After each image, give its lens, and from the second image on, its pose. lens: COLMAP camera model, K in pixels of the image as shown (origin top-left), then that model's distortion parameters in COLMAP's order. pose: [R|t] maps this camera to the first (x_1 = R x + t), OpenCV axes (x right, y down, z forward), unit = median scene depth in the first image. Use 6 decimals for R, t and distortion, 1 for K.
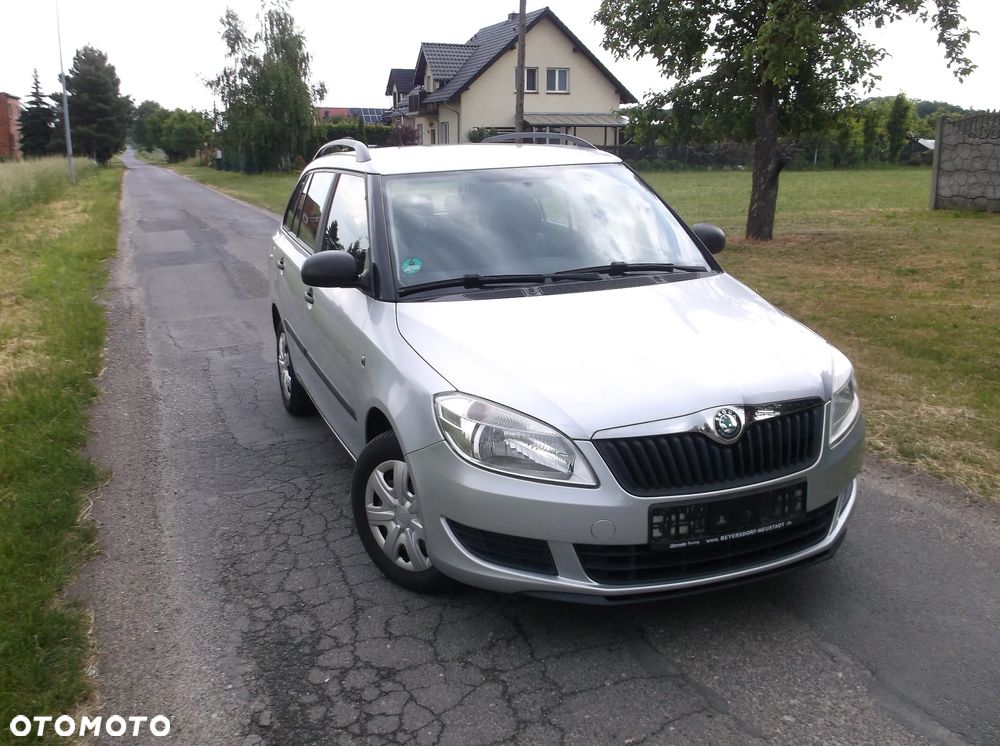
lens RADIAL K [[952.7, 0, 499.4], [0, 952.7, 368.7], [0, 0, 1]] dist [0.005847, -0.008842]
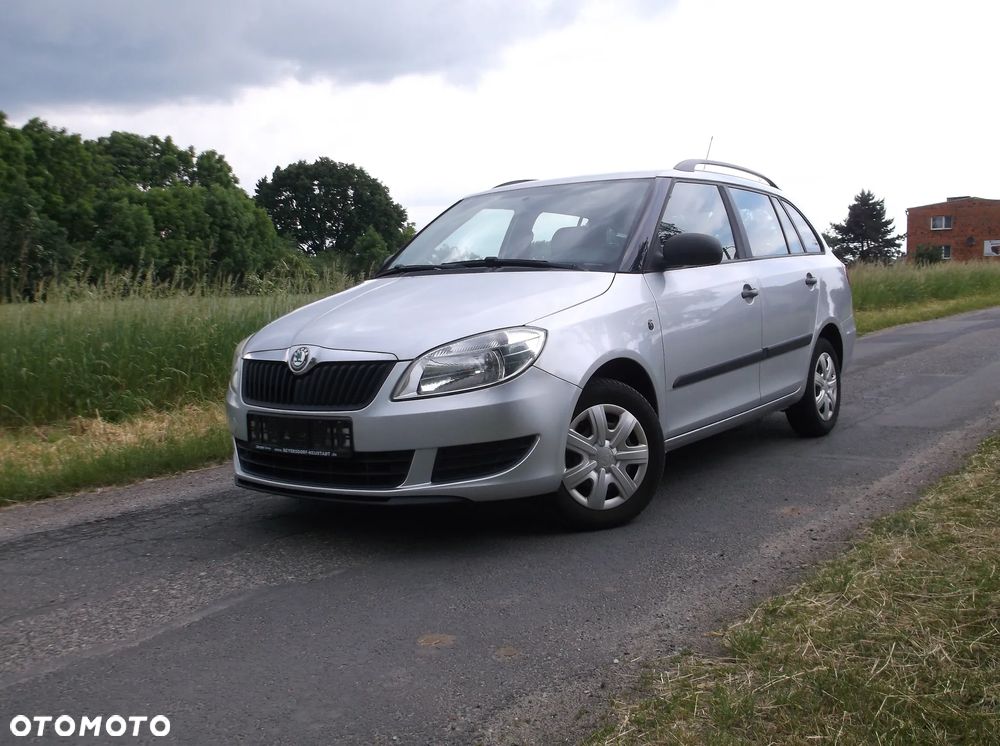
lens RADIAL K [[958.1, 0, 495.4], [0, 958.1, 375.9], [0, 0, 1]] dist [0.011877, 0.004301]
pose [[0.550246, 0.080601, -0.831103, 0.259616], [-0.168358, 0.985598, -0.015881, 0.010467], [0.817854, 0.148661, 0.555891, 0.096204]]
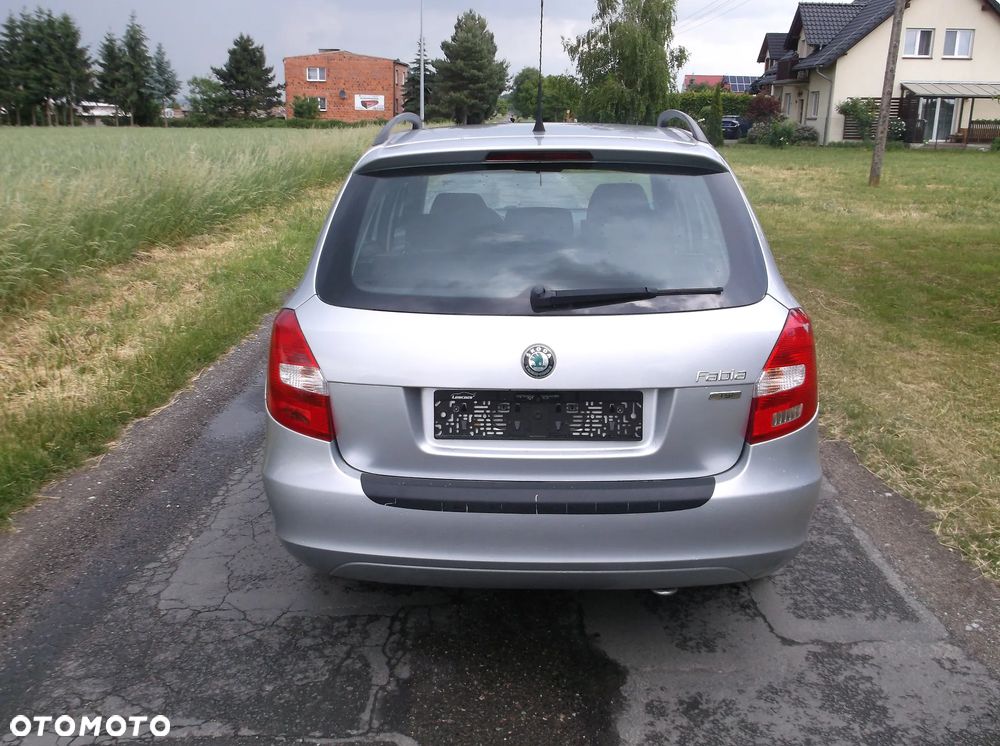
lens RADIAL K [[967.6, 0, 490.6], [0, 967.6, 368.7], [0, 0, 1]] dist [0.019419, -0.021766]
pose [[0.929725, 0.112560, -0.350630, 0.047613], [-0.103305, 0.993629, 0.045055, -0.042449], [0.353467, -0.005667, 0.935430, 0.167367]]
